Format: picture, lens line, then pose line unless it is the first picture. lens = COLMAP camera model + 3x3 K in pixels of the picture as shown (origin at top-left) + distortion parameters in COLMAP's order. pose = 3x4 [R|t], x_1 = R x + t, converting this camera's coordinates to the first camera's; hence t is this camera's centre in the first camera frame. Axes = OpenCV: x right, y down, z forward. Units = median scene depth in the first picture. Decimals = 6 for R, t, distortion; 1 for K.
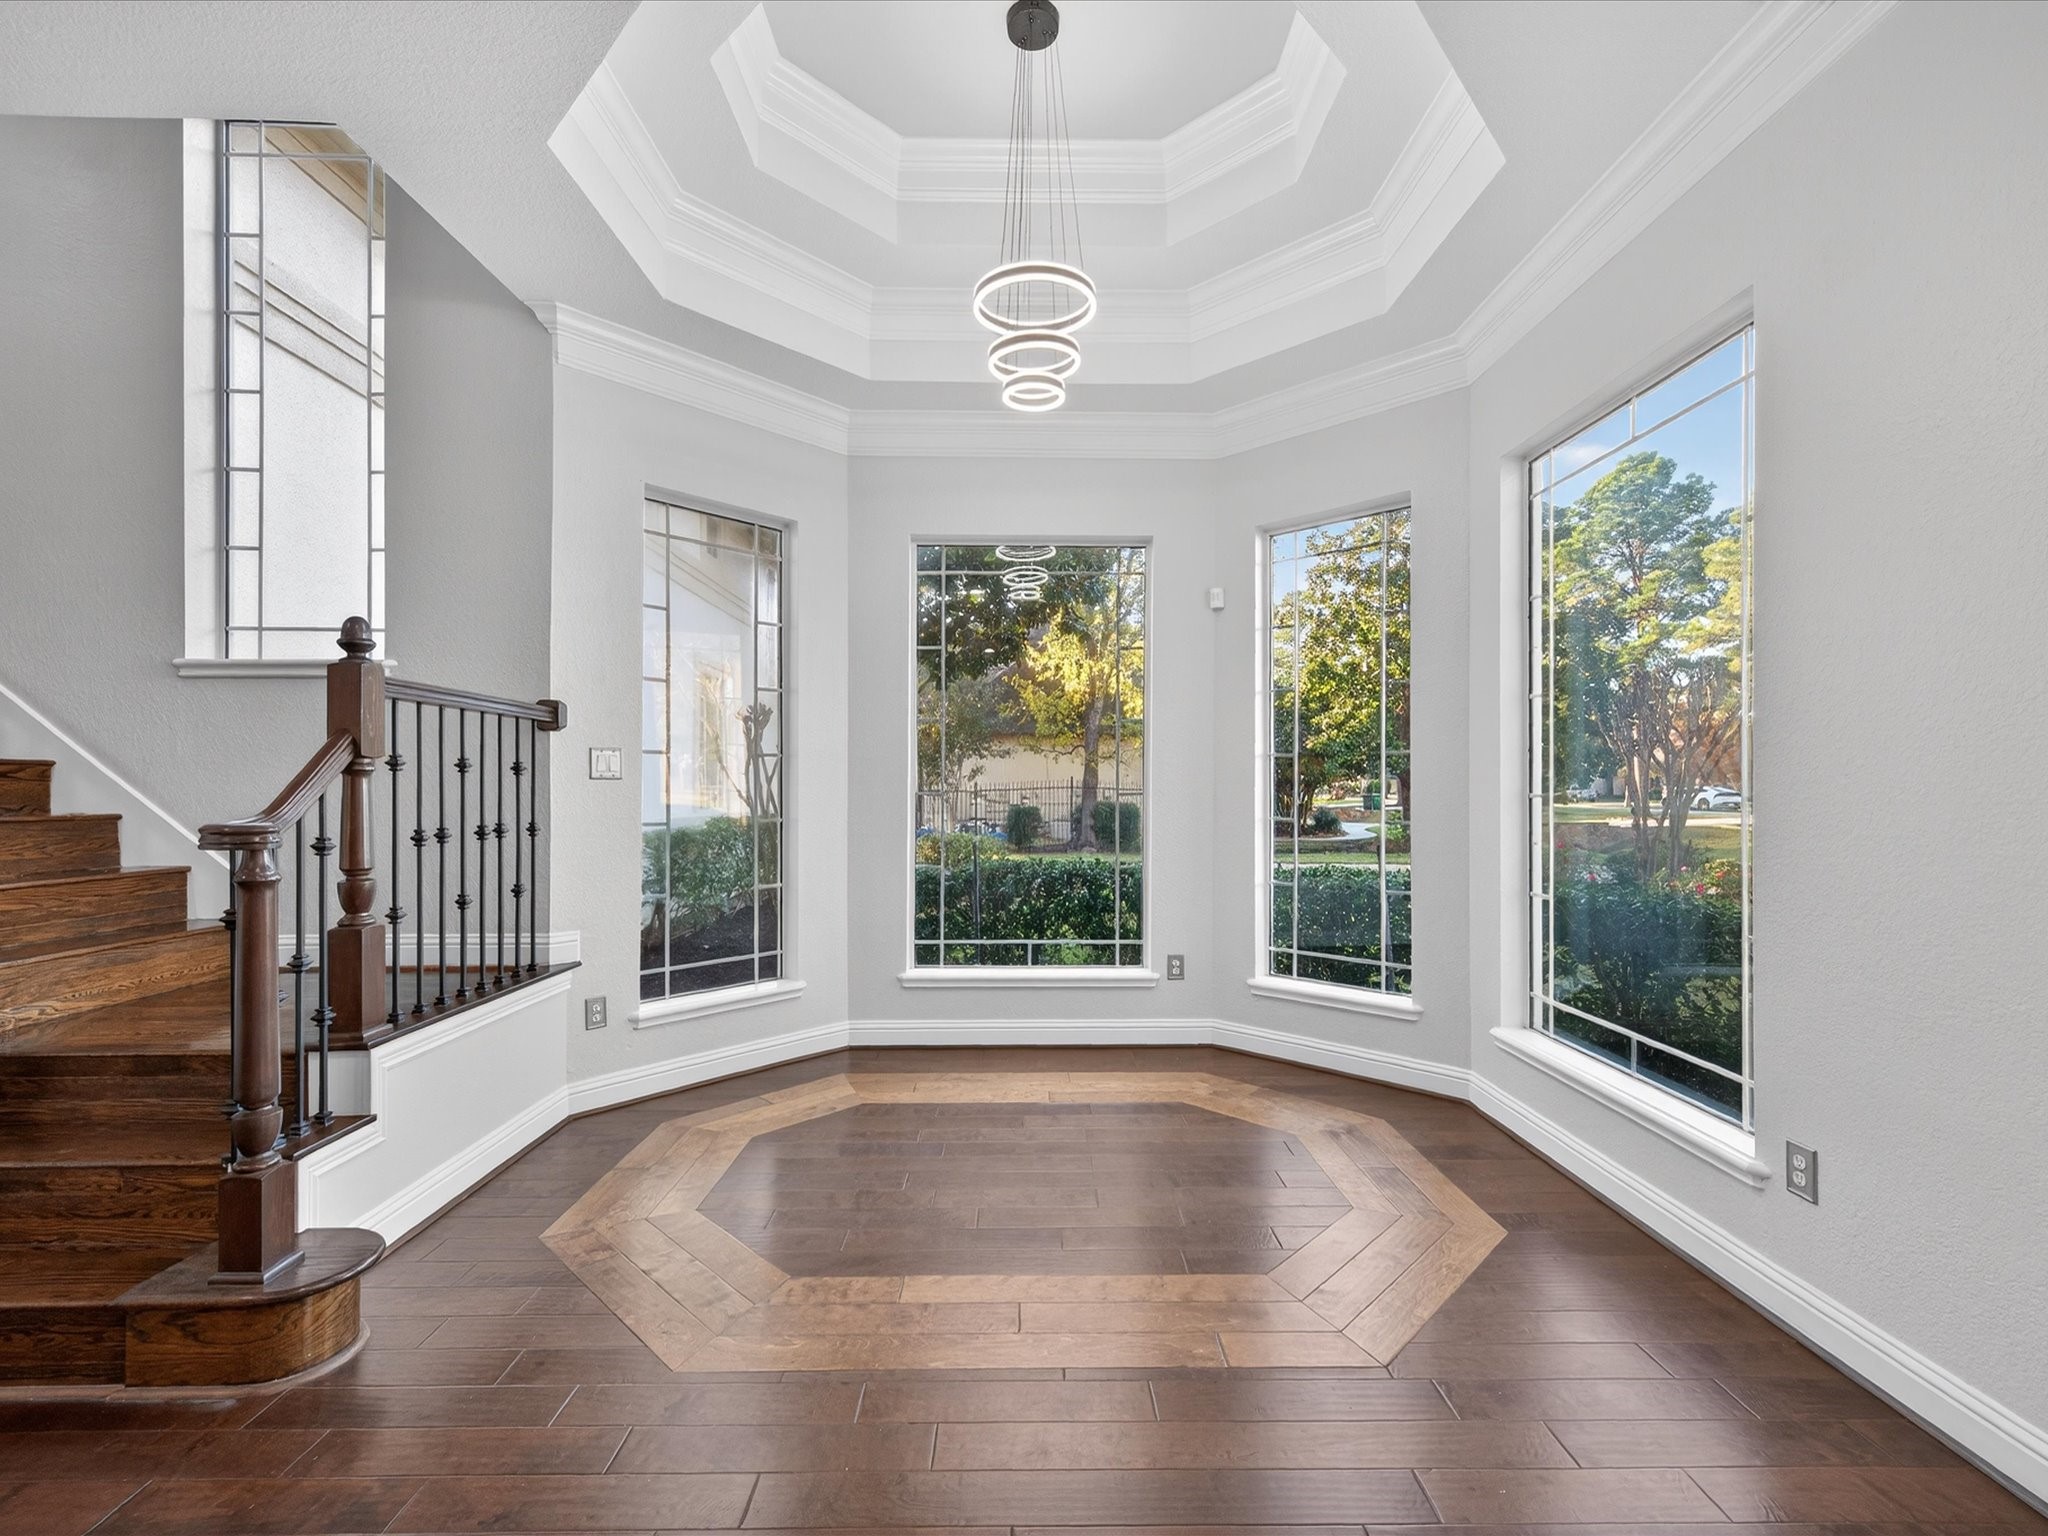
lens RADIAL K [[961.1, 0, 1023.4], [0, 961.1, 781.4], [0, 0, 1]] dist [-0.009760, 0.000651]
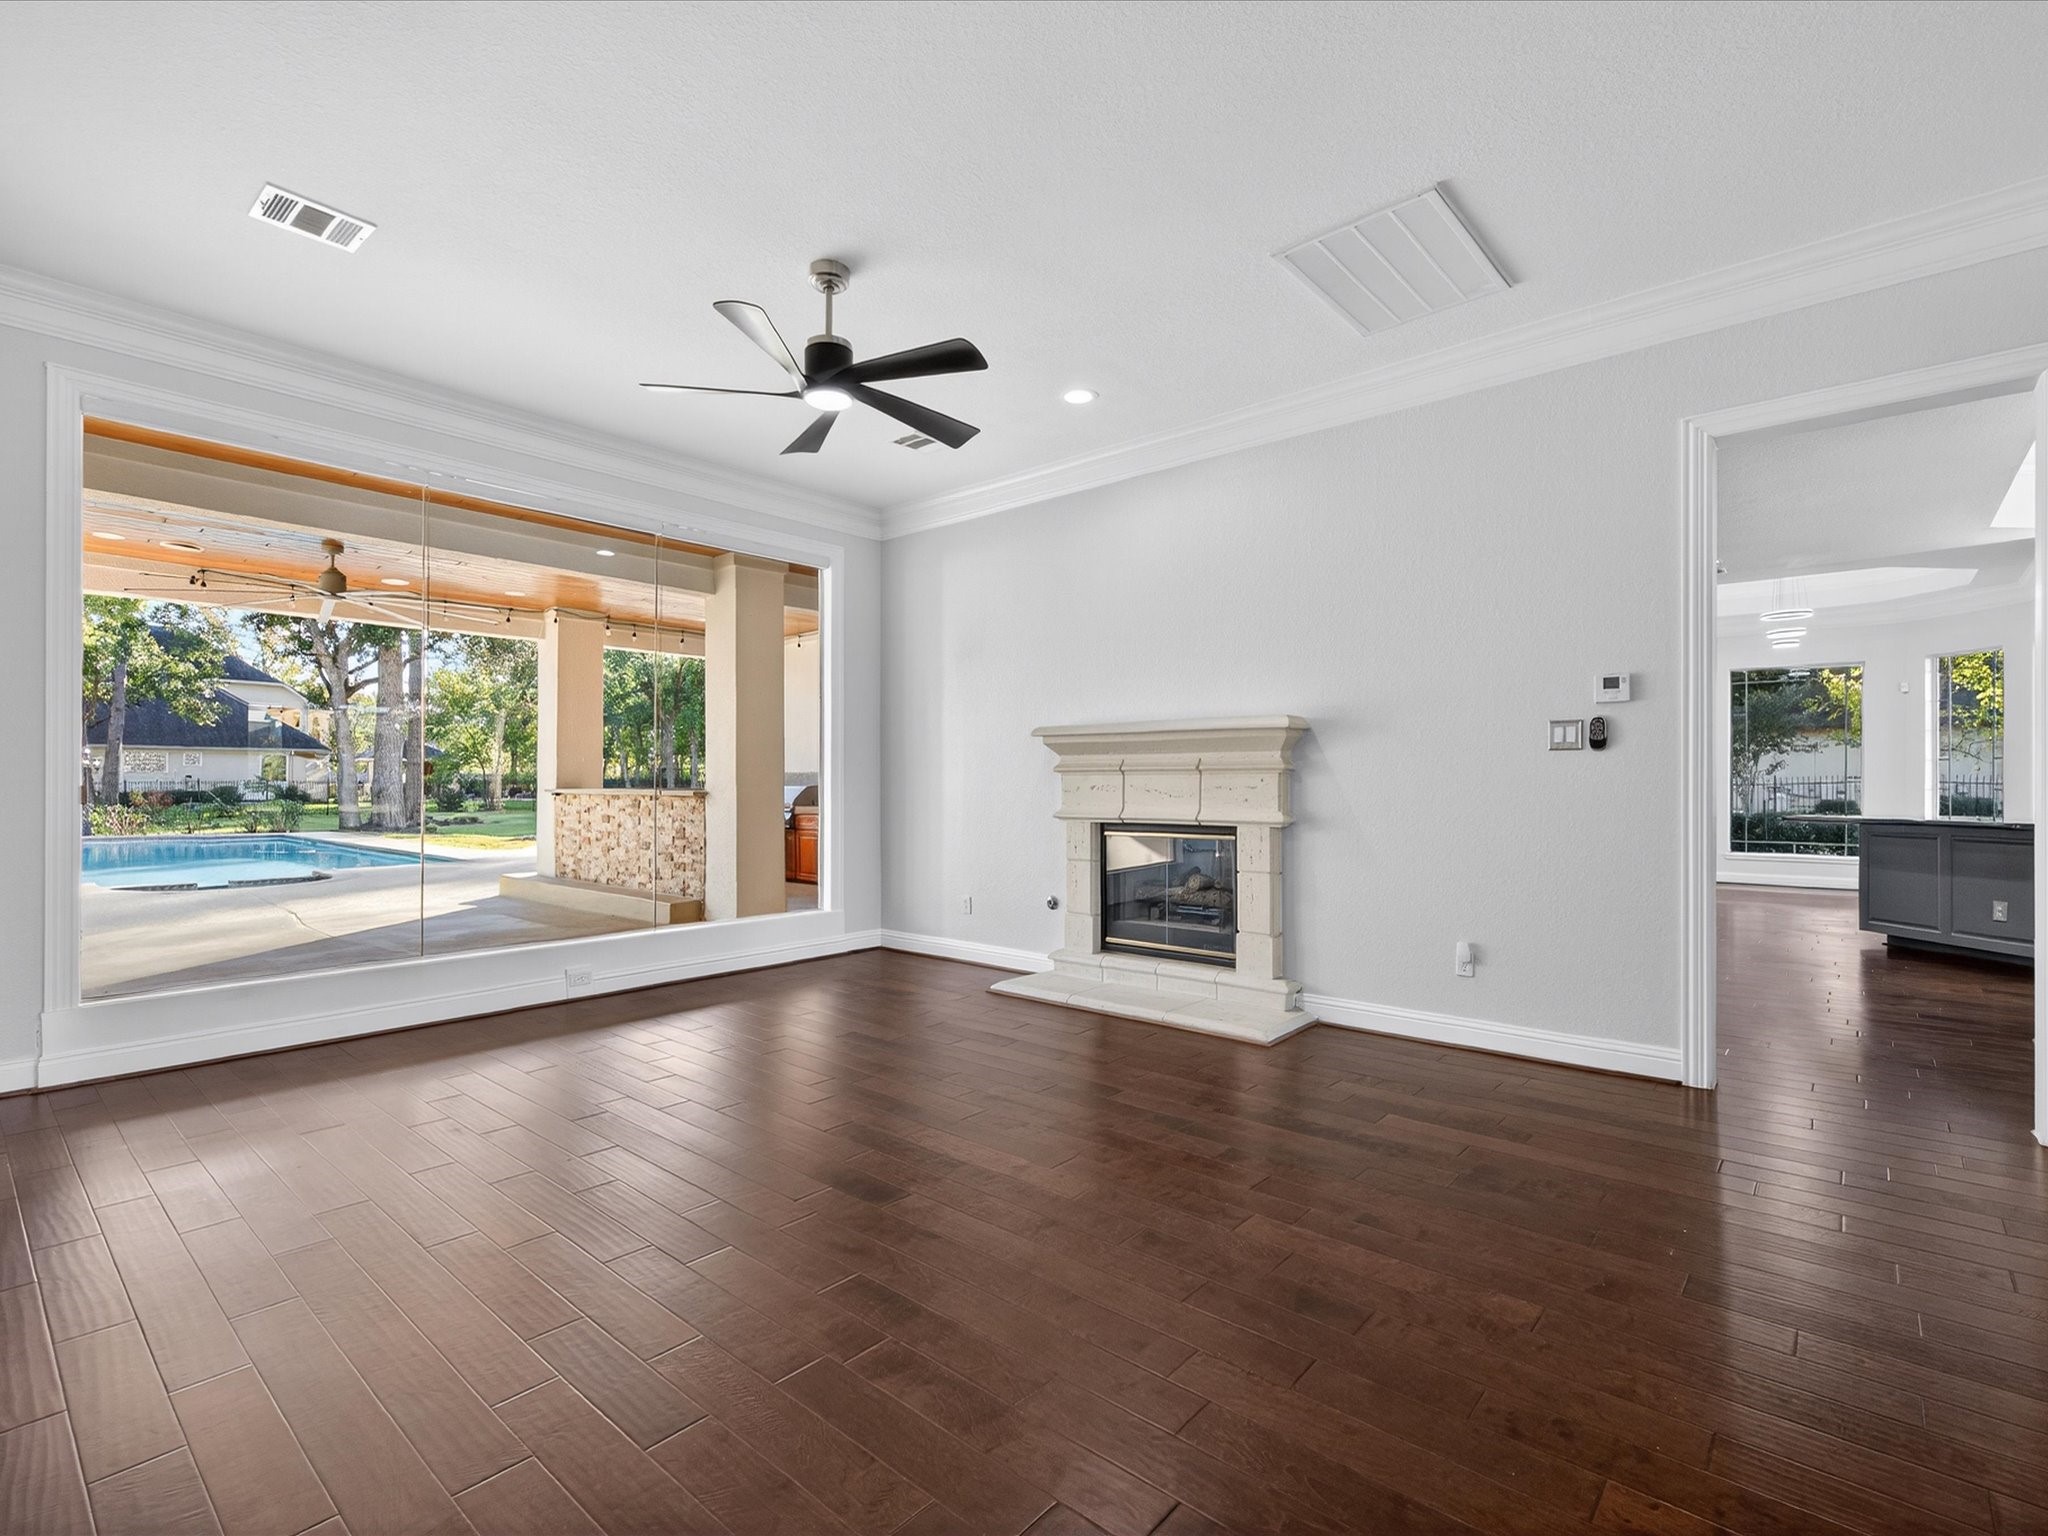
lens RADIAL K [[961.1, 0, 1021.6], [0, 961.1, 776.9], [0, 0, 1]] dist [-0.009760, 0.000651]
pose [[0.751827, 0.001117, -0.659360, 0.019305], [-0.004263, 0.999986, -0.003167, 0.008048], [0.659347, 0.005192, 0.751821, -0.312516]]
